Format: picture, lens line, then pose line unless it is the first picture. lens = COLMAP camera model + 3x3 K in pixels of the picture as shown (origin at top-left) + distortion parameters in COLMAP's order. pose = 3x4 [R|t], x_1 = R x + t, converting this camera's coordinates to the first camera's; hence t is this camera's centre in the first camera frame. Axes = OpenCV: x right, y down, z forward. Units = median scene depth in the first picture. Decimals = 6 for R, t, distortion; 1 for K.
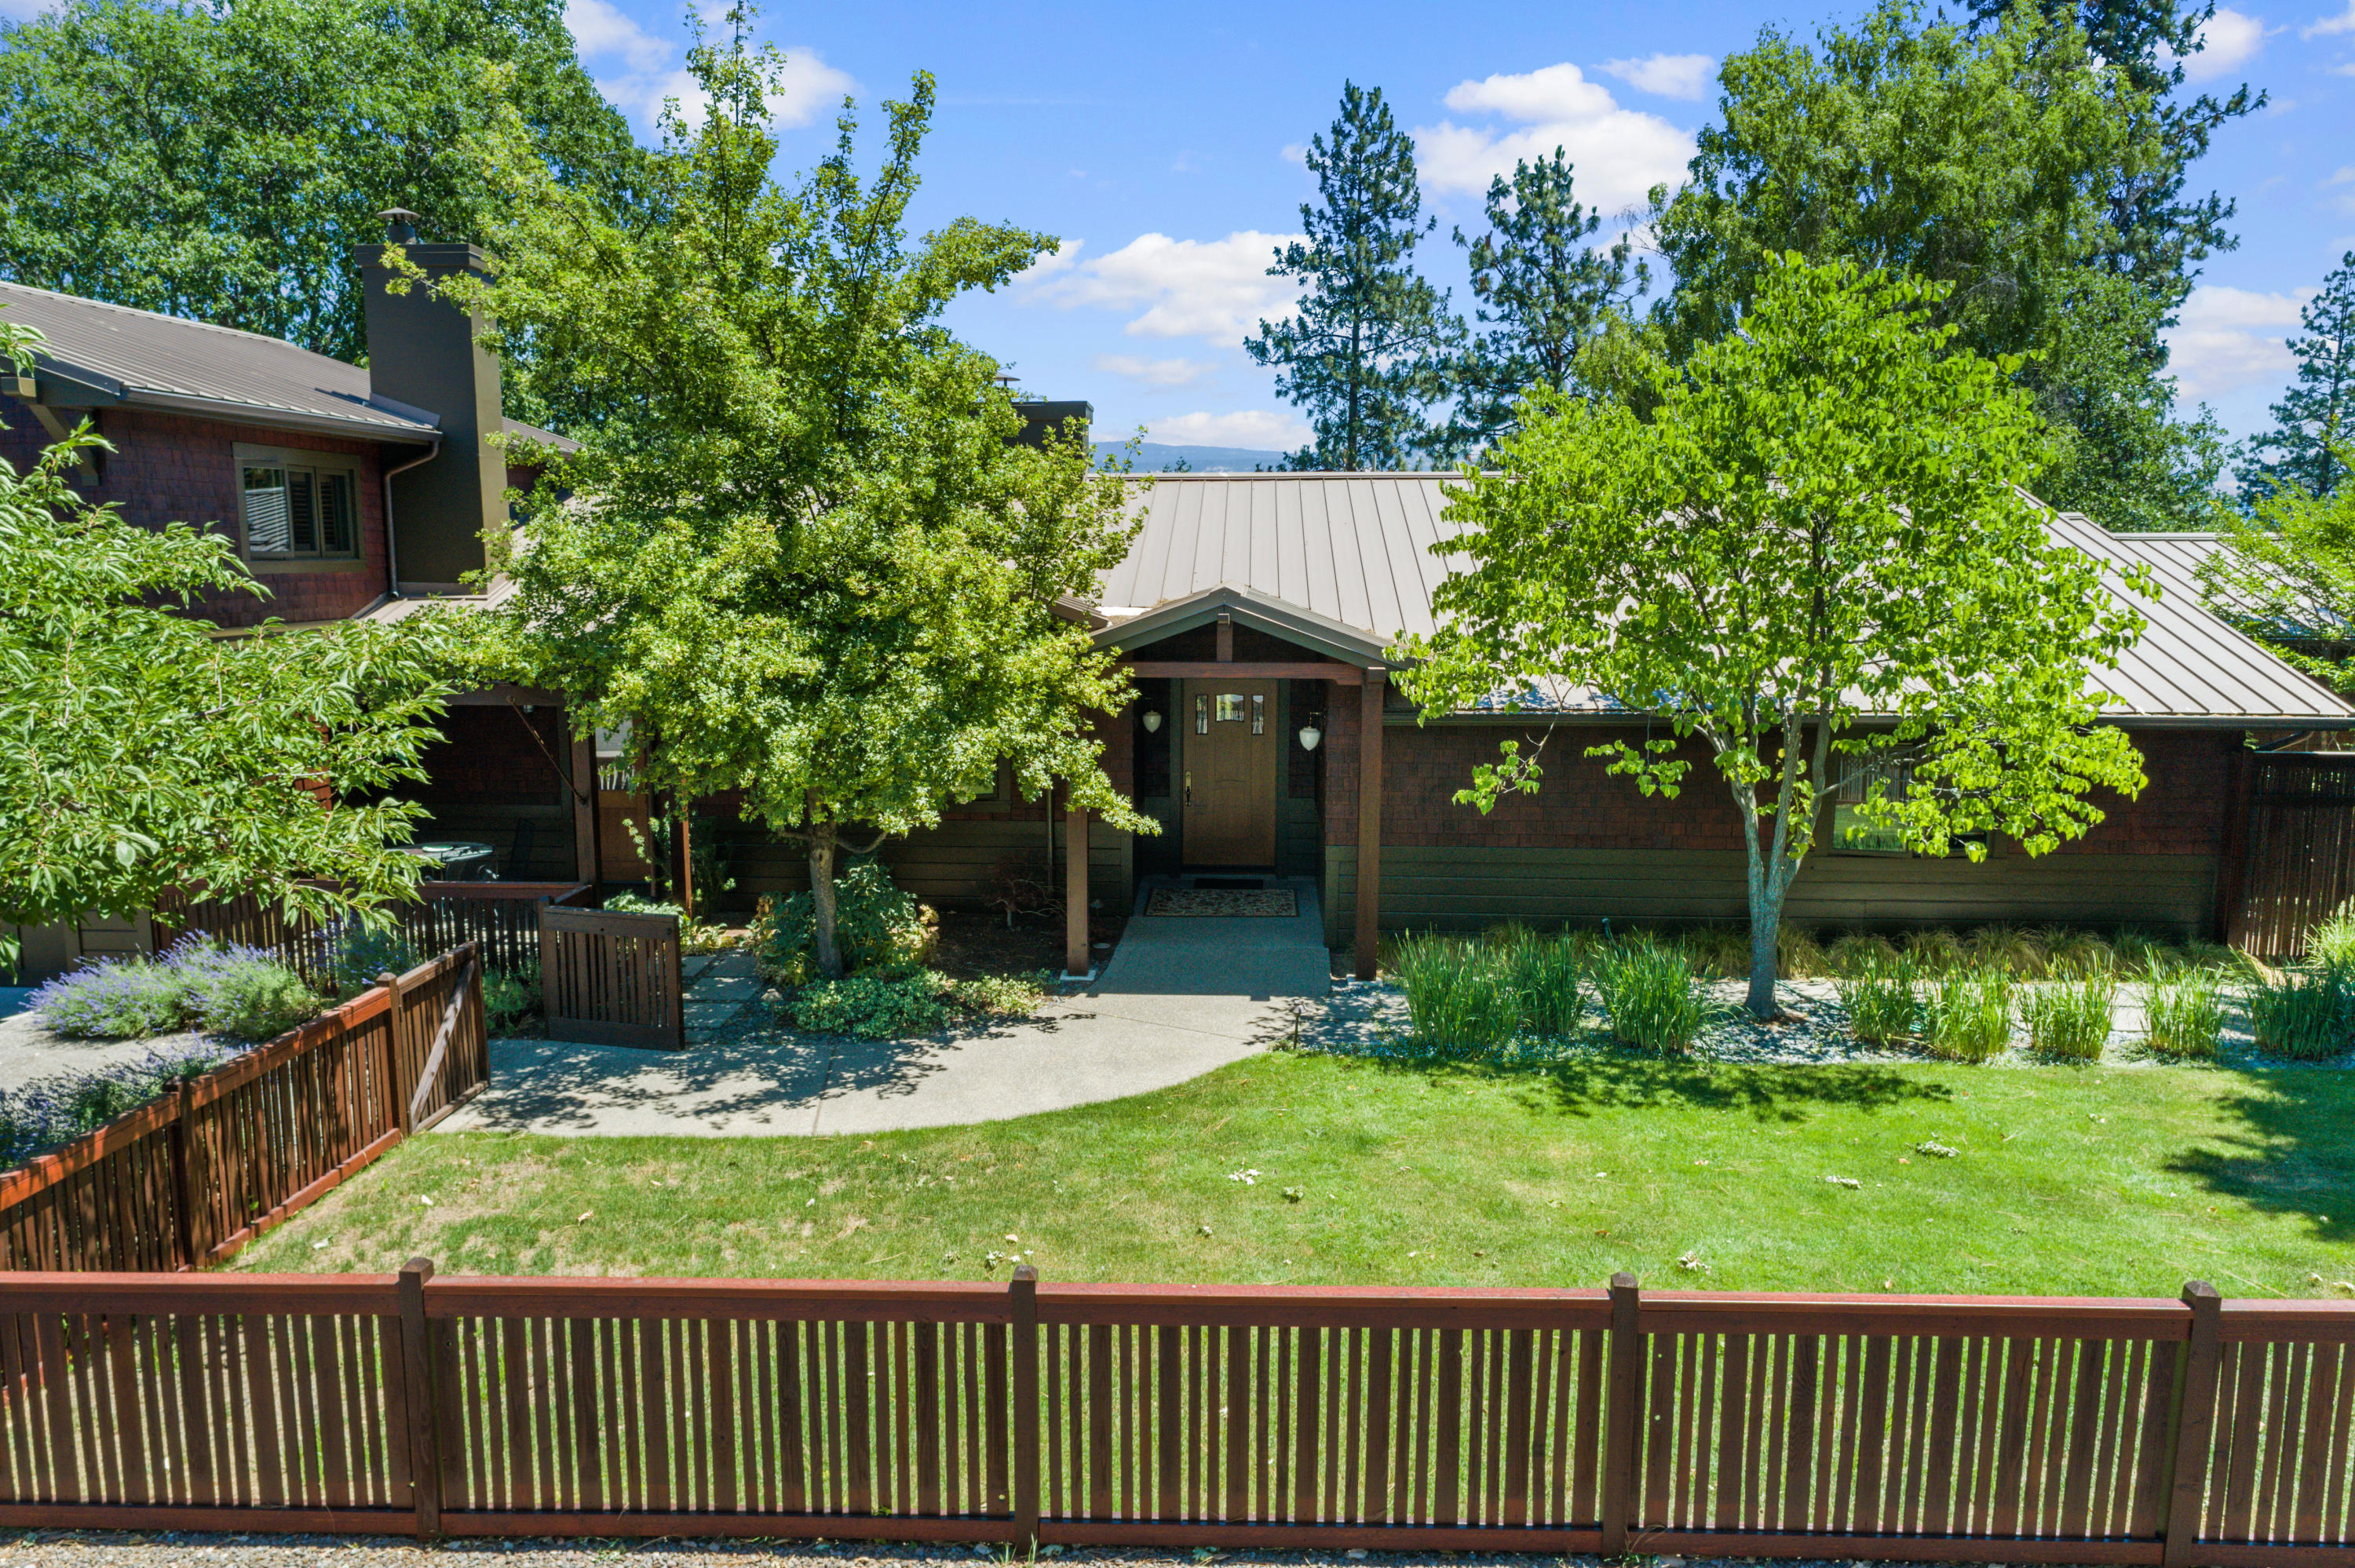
lens RADIAL K [[1555.8, 0, 1177.5], [0, 1555.8, 784.0], [0, 0, 1]] dist [0.005891, 0.001662]
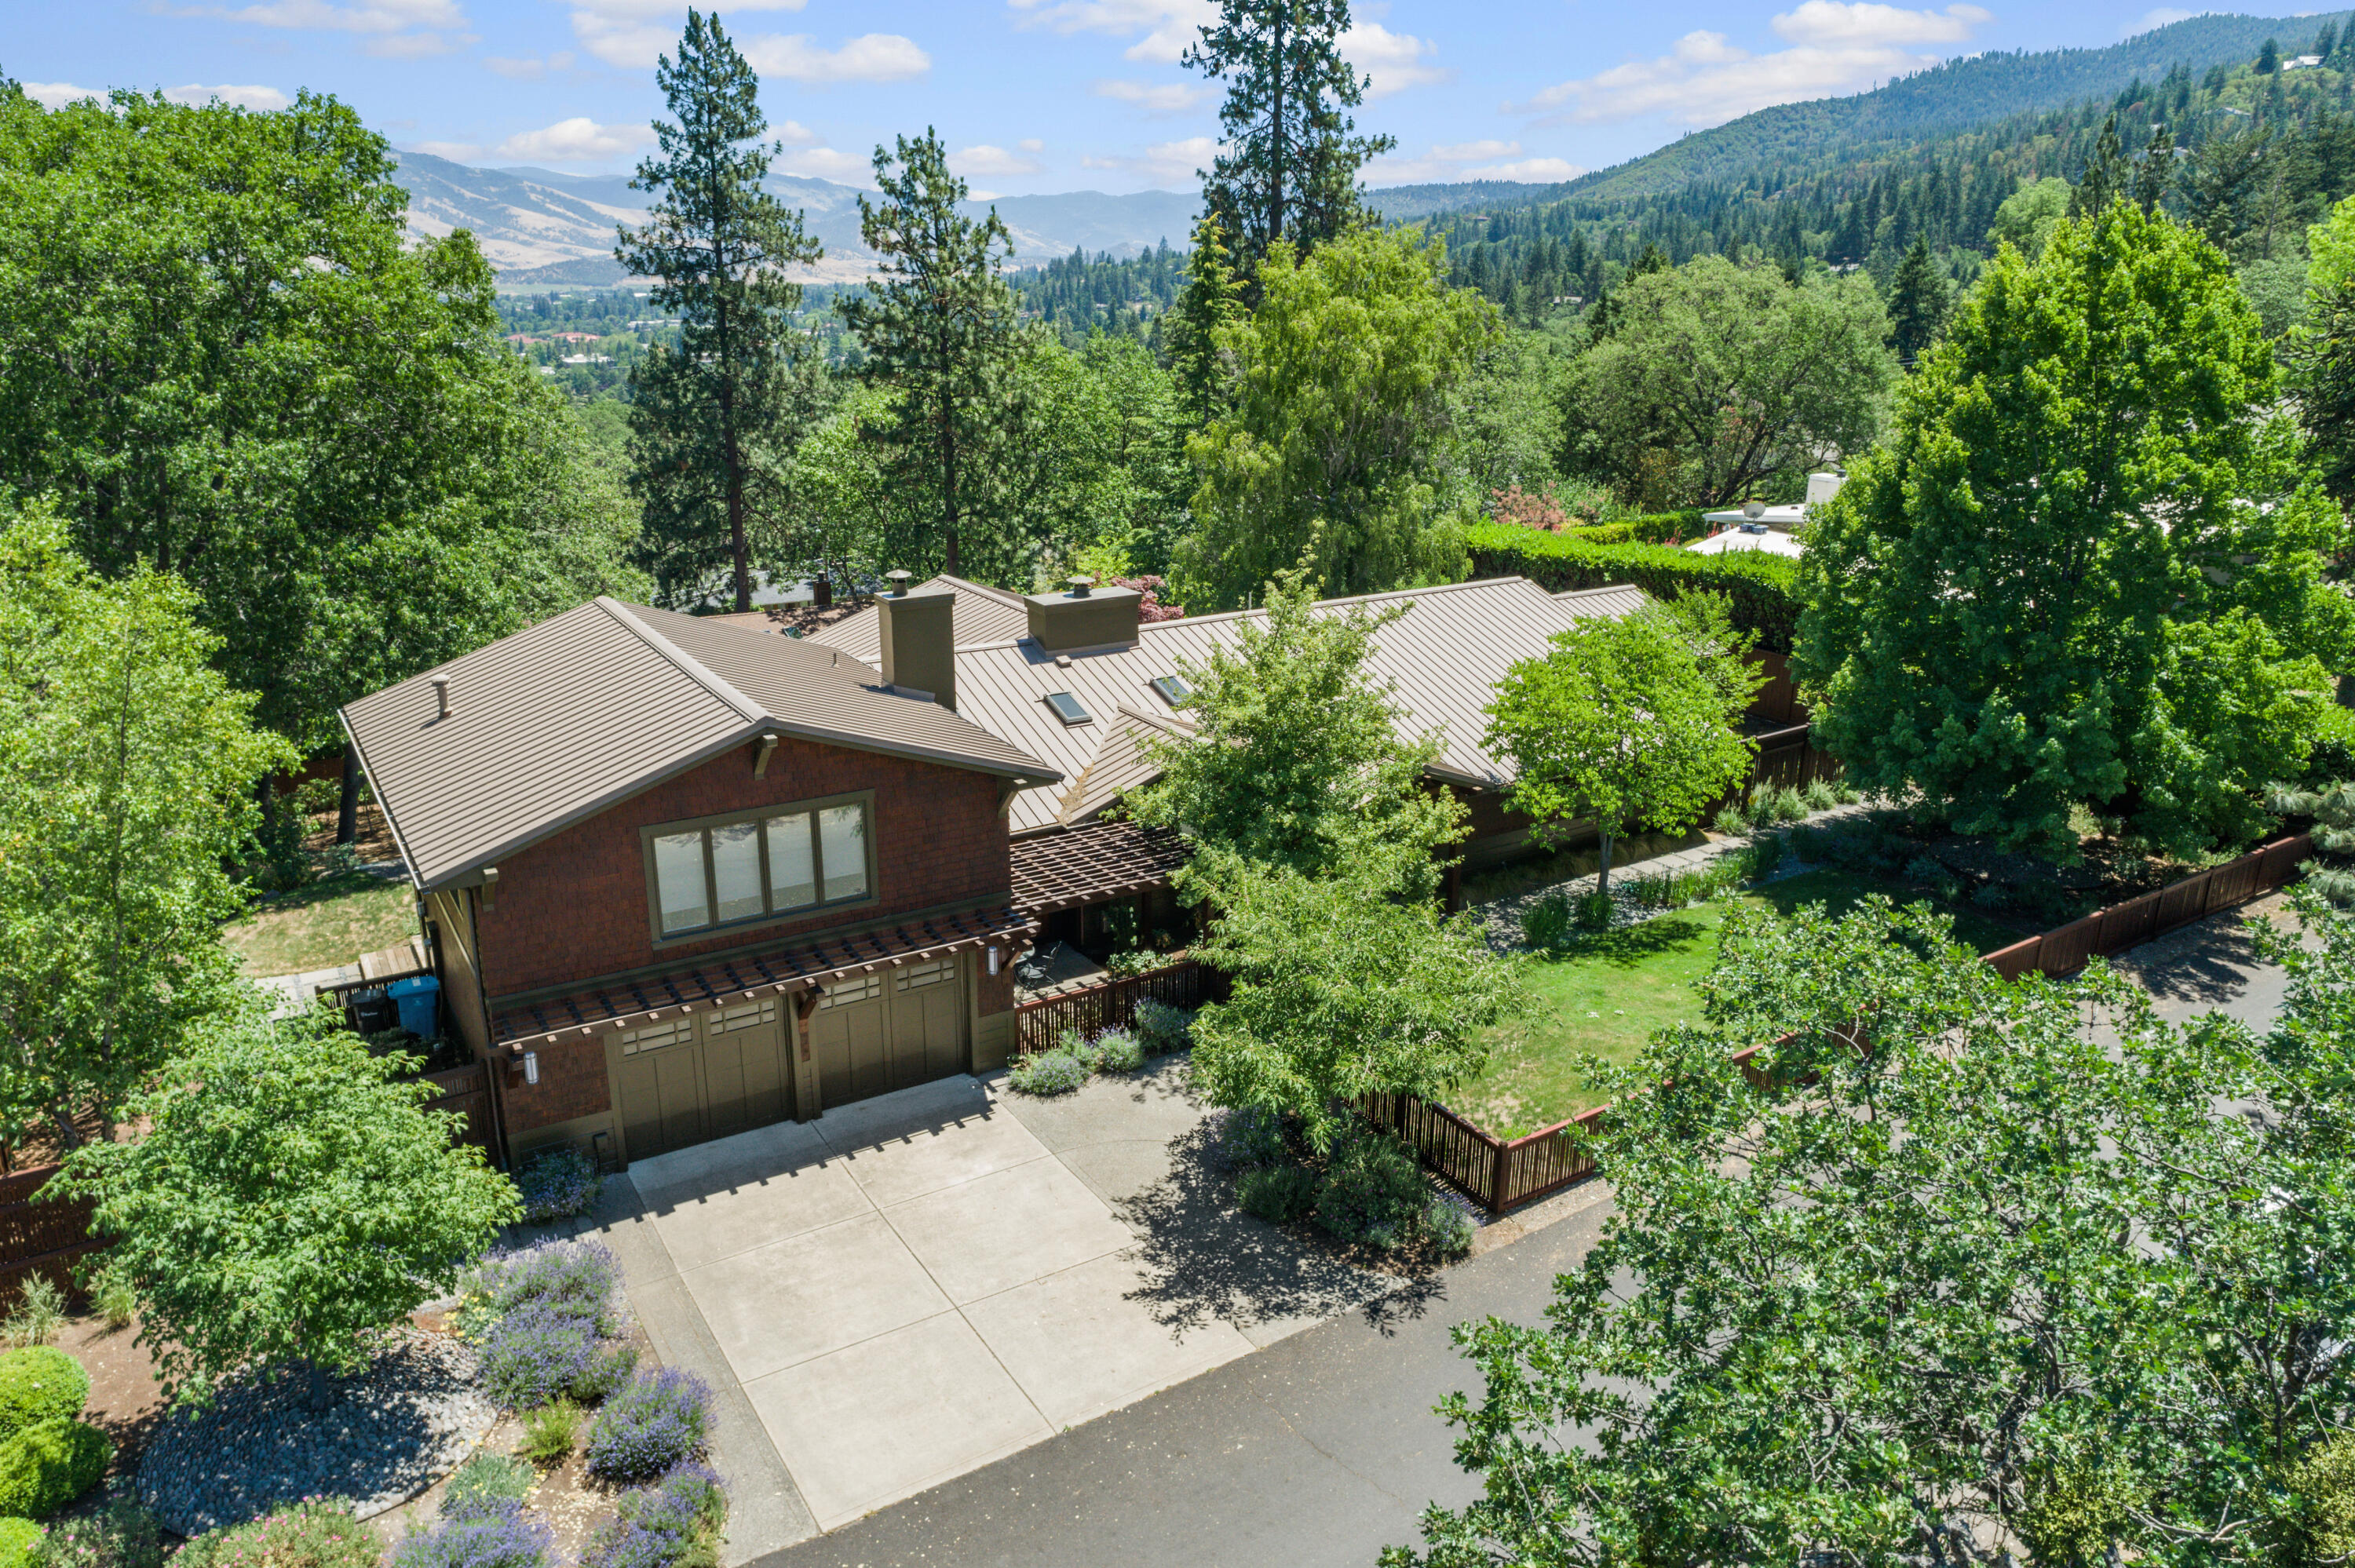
lens RADIAL K [[1555.8, 0, 1177.5], [0, 1555.8, 784.0], [0, 0, 1]] dist [0.005891, 0.001662]
pose [[0.838295, -0.161947, 0.520611, -1.994035], [0.077036, 0.980470, 0.180952, -0.744258], [-0.539748, -0.111585, 0.834399, -1.081218]]
